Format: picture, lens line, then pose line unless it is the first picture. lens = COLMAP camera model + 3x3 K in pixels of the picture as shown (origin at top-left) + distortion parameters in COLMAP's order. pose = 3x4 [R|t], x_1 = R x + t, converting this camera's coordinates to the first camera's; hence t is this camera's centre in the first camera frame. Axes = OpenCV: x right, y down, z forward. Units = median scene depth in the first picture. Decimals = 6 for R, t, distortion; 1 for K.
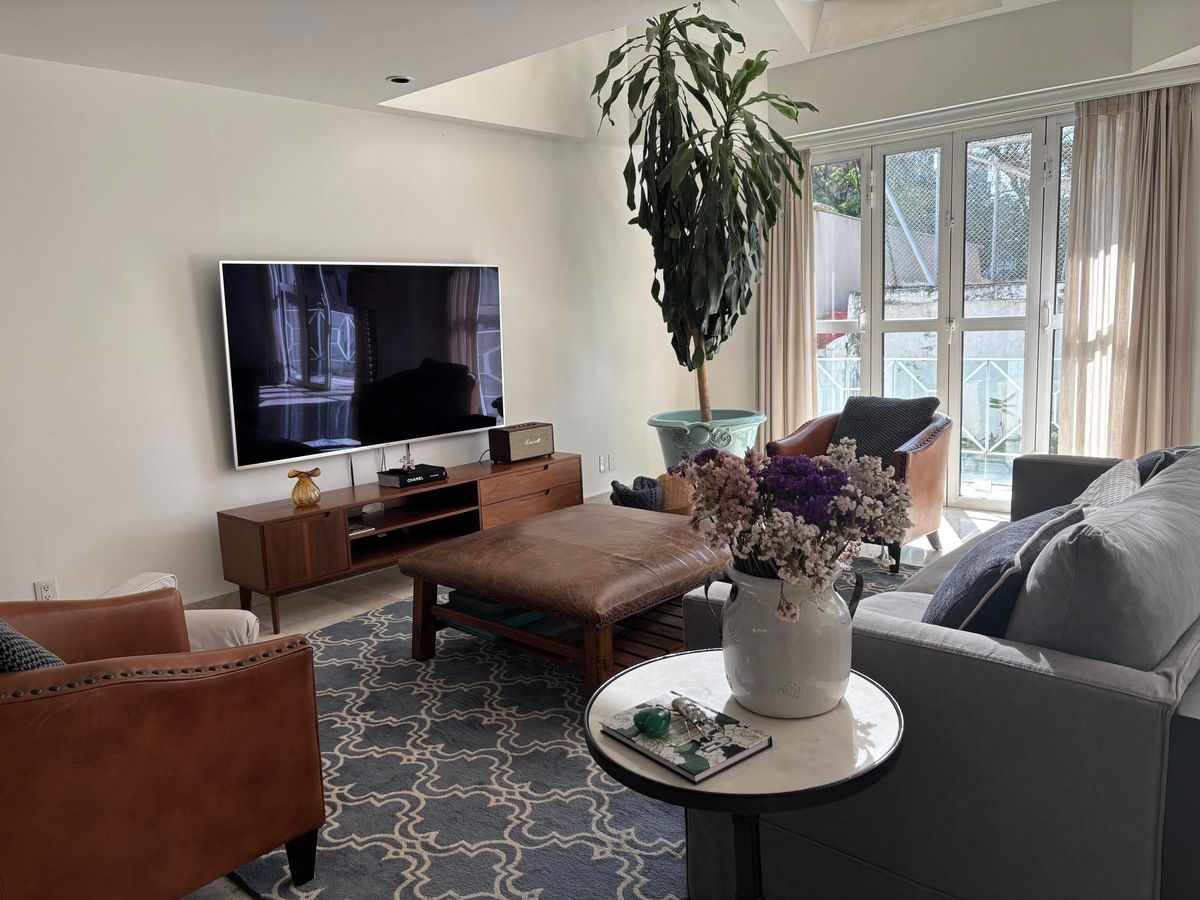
lens RADIAL K [[910.2, 0, 600.6], [0, 910.2, 457.1], [0, 0, 1]] dist [0.033657, -0.042120]
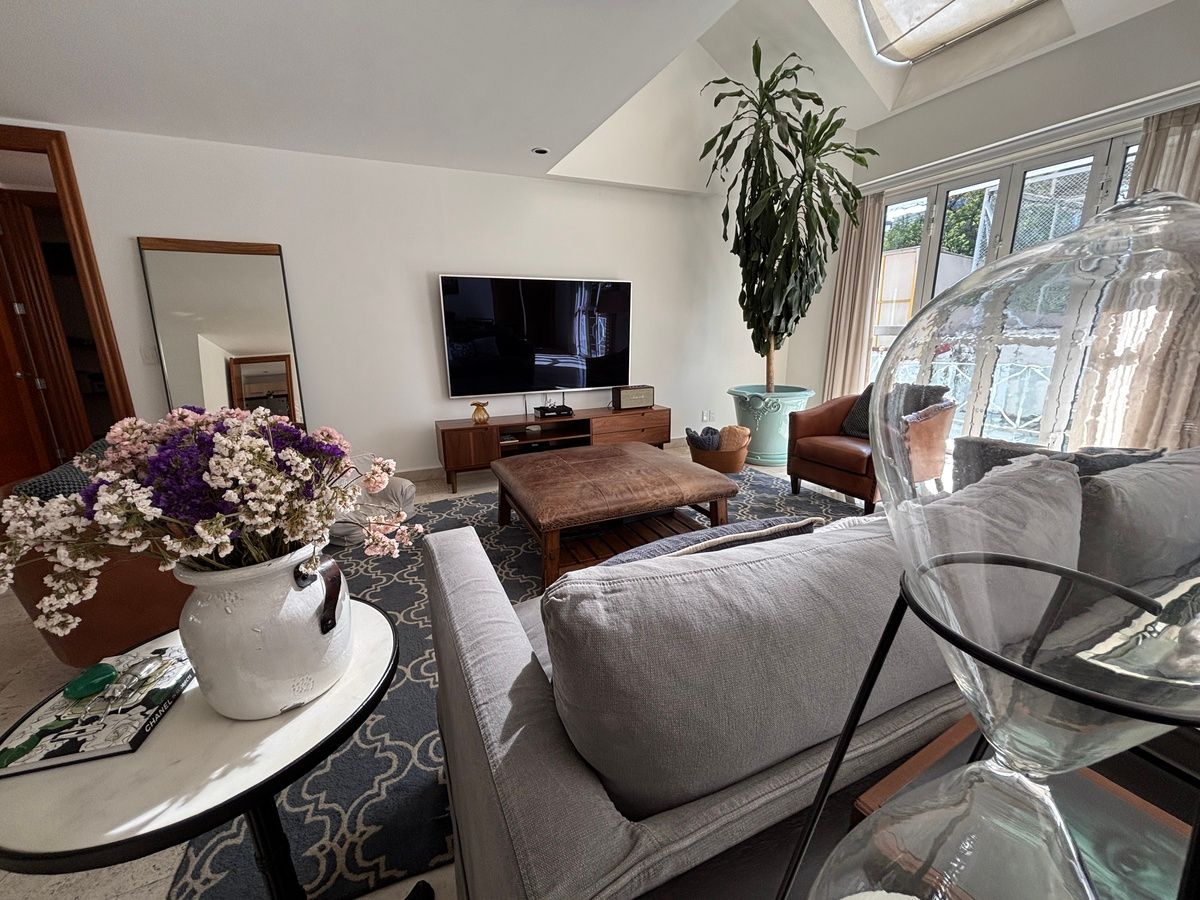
lens RADIAL K [[492.3, 0, 600.0], [0, 492.3, 450.0], [0, 0, 1]] dist [-0.000210, 0.000385]
pose [[0.919468, 0.121837, -0.373811, 0.199454], [-0.086509, 0.990166, 0.109940, -0.014931], [0.383530, -0.068748, 0.920966, 0.207447]]
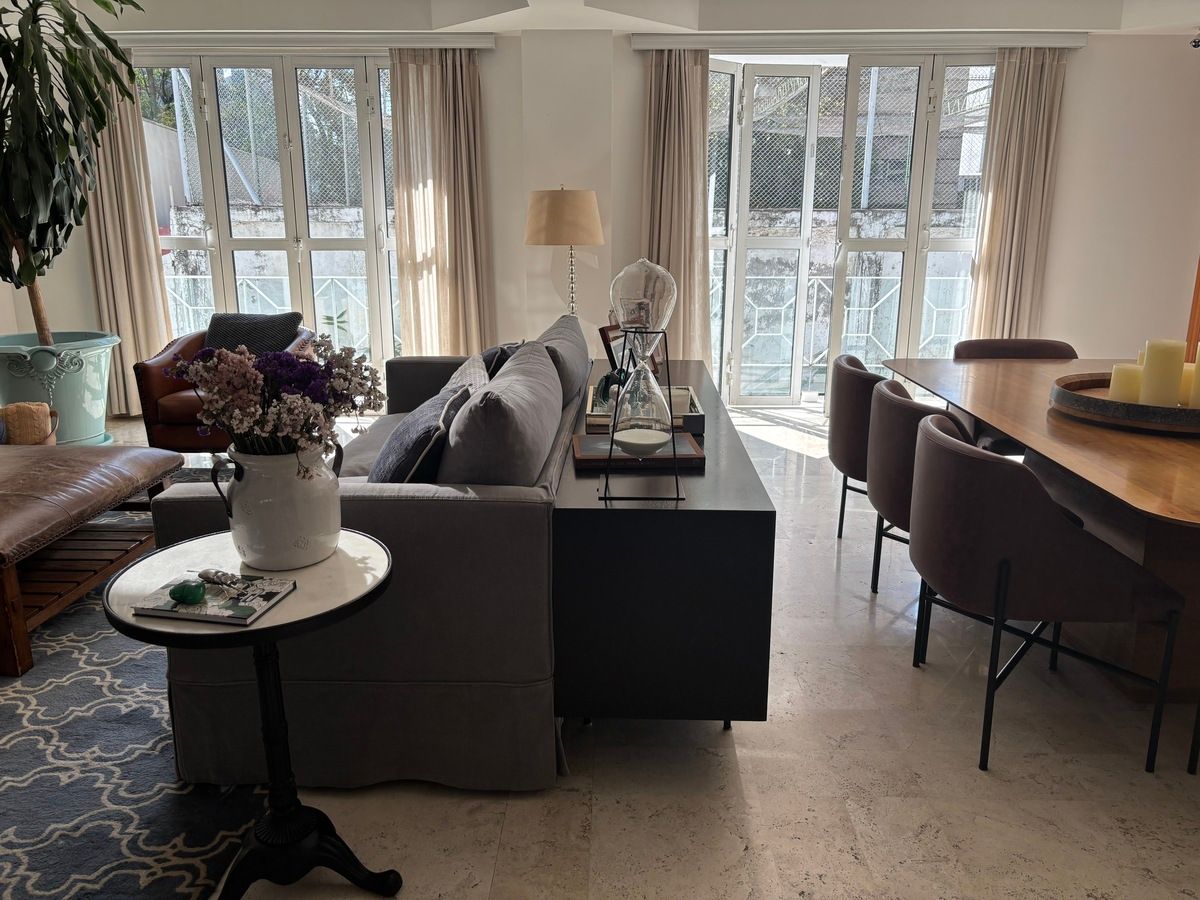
lens RADIAL K [[910.2, 0, 600.6], [0, 910.2, 457.1], [0, 0, 1]] dist [0.033657, -0.042120]
pose [[0.757327, -0.122713, 0.641402, -0.073562], [0.067788, 0.991652, 0.109683, 0.009466], [-0.649508, -0.039586, 0.759324, -0.052315]]
